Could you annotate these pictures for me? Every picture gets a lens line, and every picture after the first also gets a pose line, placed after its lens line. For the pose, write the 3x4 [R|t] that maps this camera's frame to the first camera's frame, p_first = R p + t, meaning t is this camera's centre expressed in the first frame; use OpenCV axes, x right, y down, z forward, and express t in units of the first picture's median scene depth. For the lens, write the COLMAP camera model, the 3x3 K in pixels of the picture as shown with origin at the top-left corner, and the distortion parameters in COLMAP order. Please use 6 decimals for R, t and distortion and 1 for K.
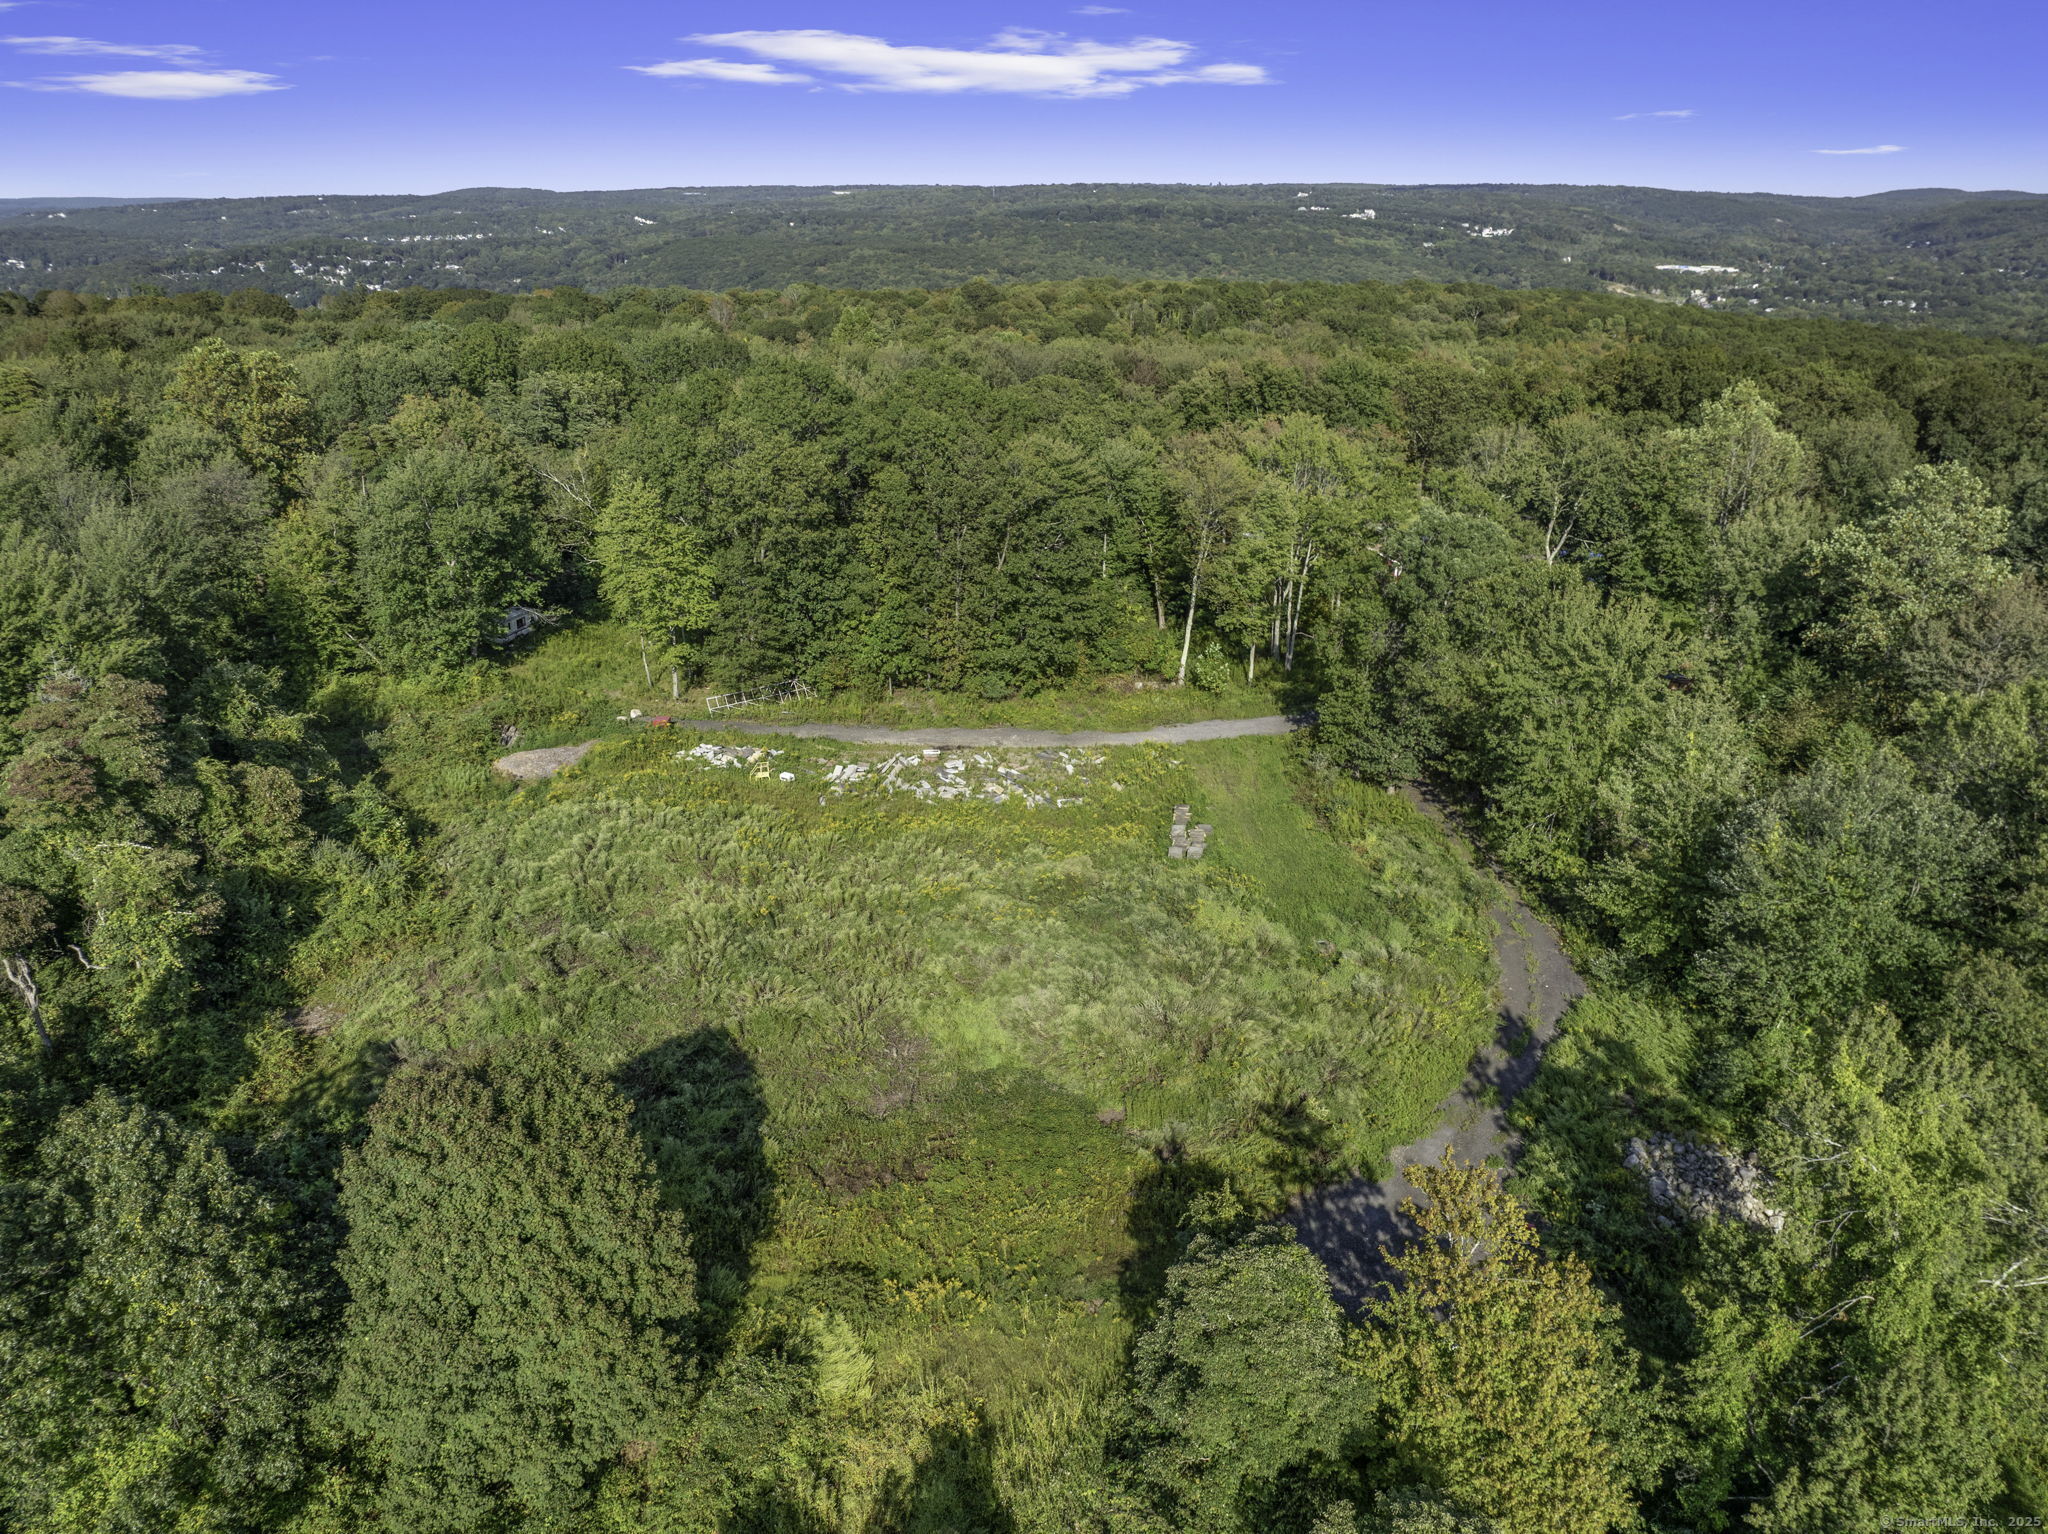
lens RADIAL K [[1467.9, 0, 1012.7], [0, 1467.9, 761.5], [0, 0, 1]] dist [-0.055049, 0.032144]
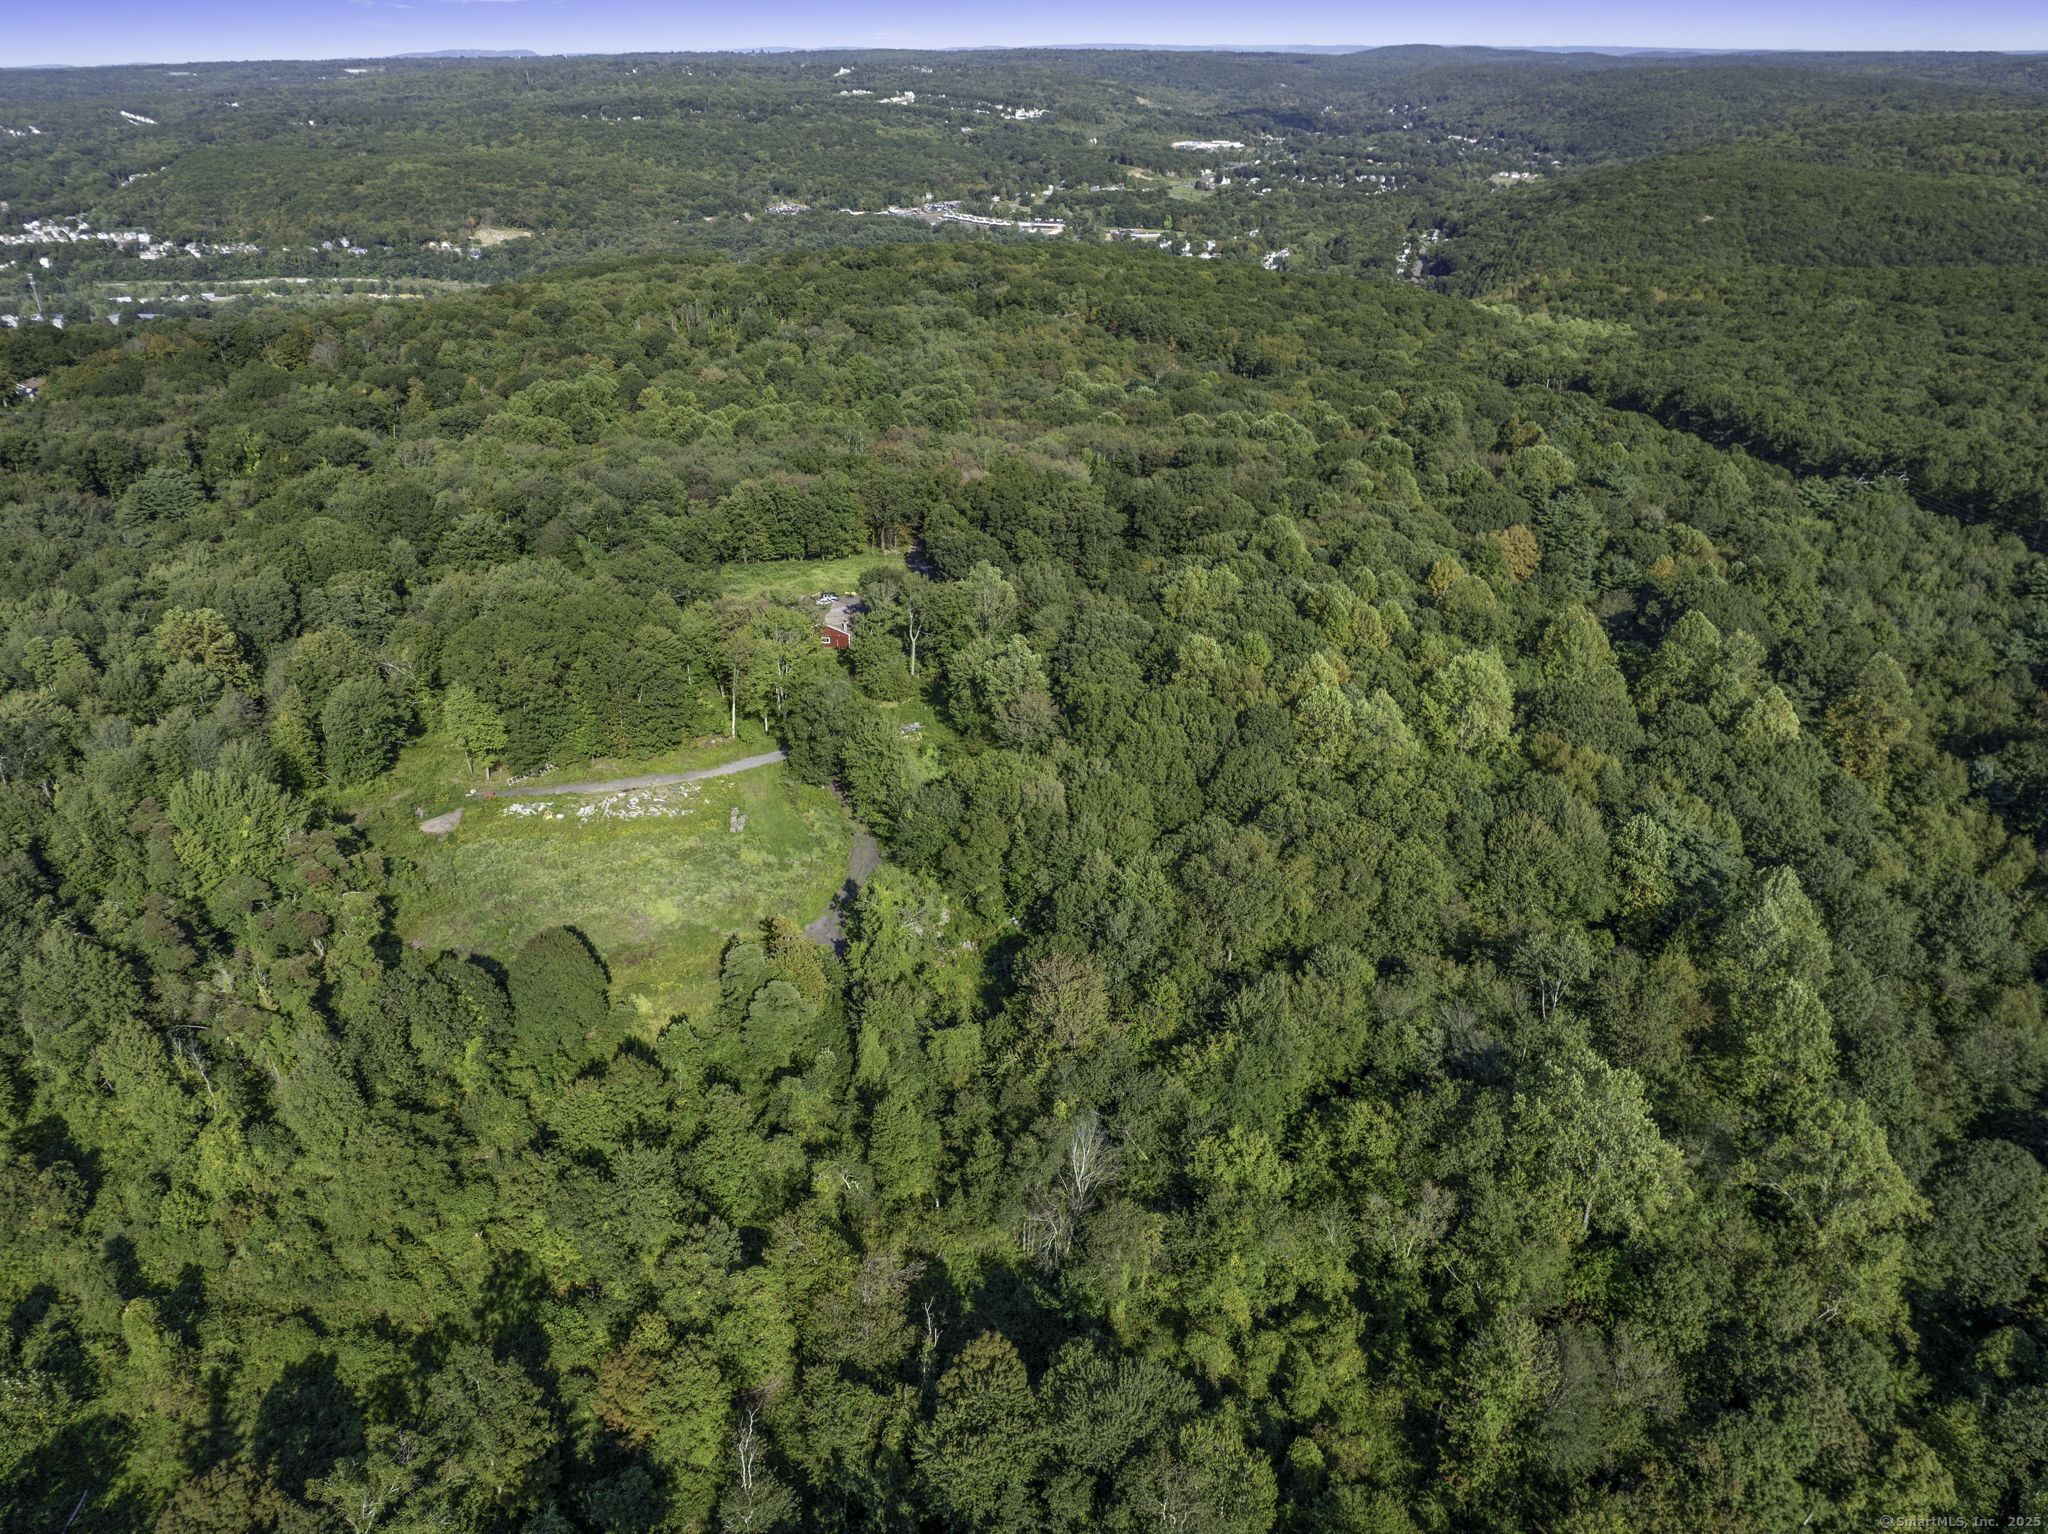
lens RADIAL K [[1467.9, 0, 1028.4], [0, 1467.9, 766.7], [0, 0, 1]] dist [-0.055049, 0.032144]
pose [[0.957577, -0.131631, 0.256358, -0.025134], [0.106788, 0.988334, 0.108589, -0.205289], [-0.267661, -0.076607, 0.960463, -1.196188]]
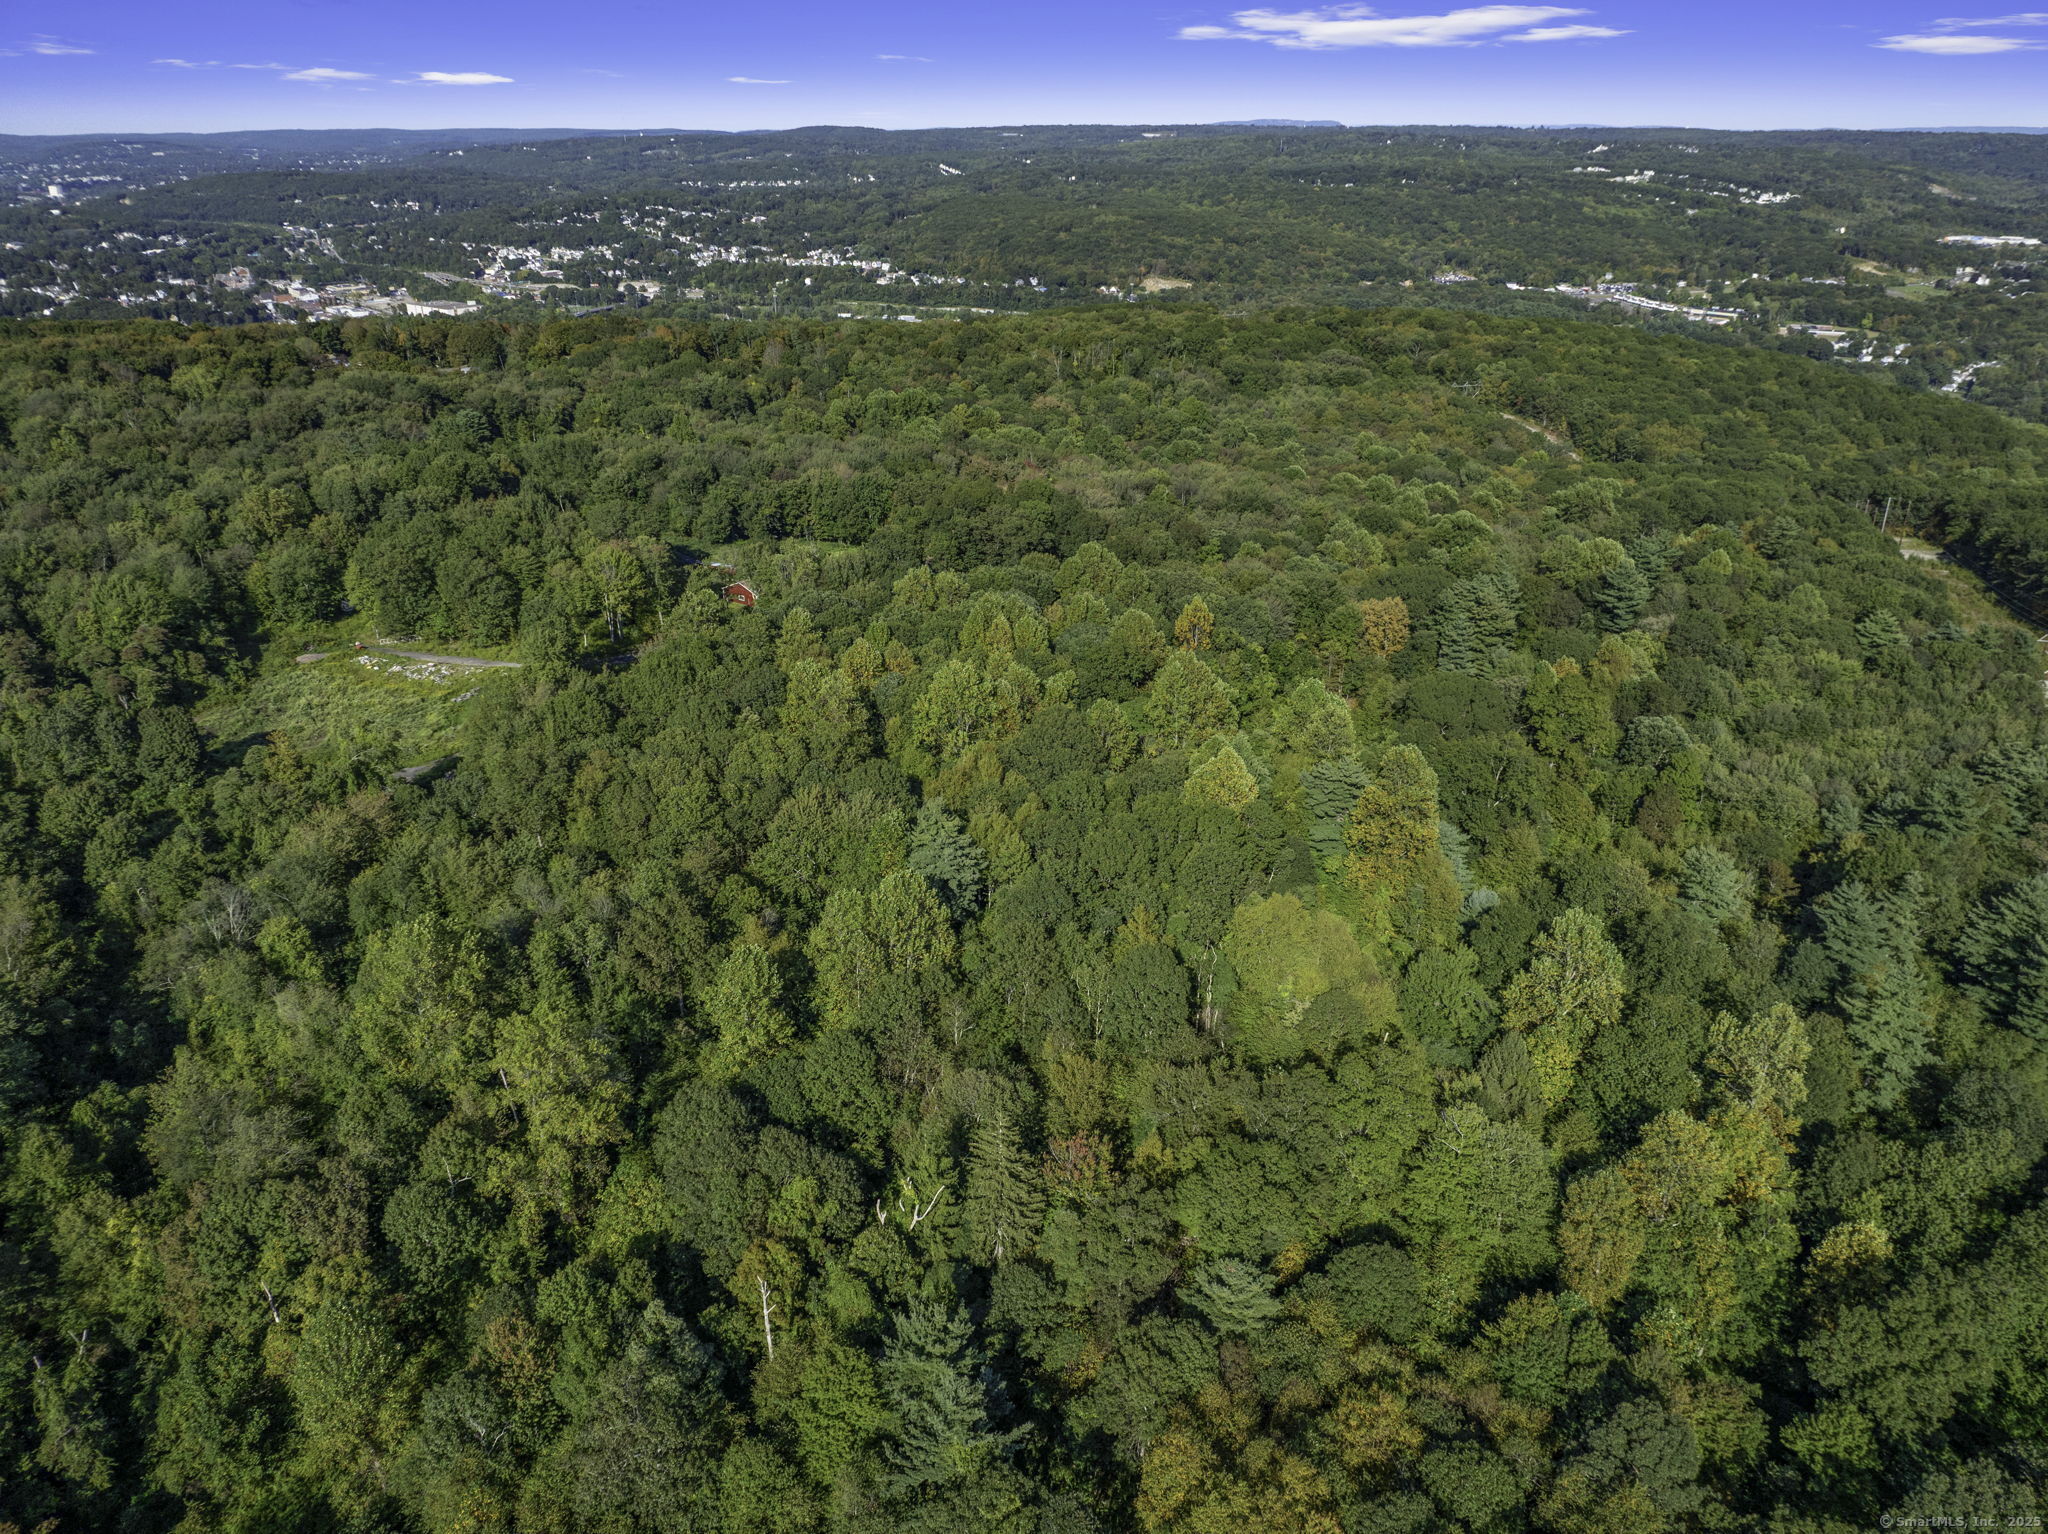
lens RADIAL K [[1467.9, 0, 1031.8], [0, 1467.9, 767.4], [0, 0, 1]] dist [-0.055049, 0.032144]
pose [[0.976487, 0.087474, -0.197030, 1.534764], [-0.077194, 0.995252, 0.059275, -0.060260], [0.201280, -0.042672, 0.978604, -1.438775]]
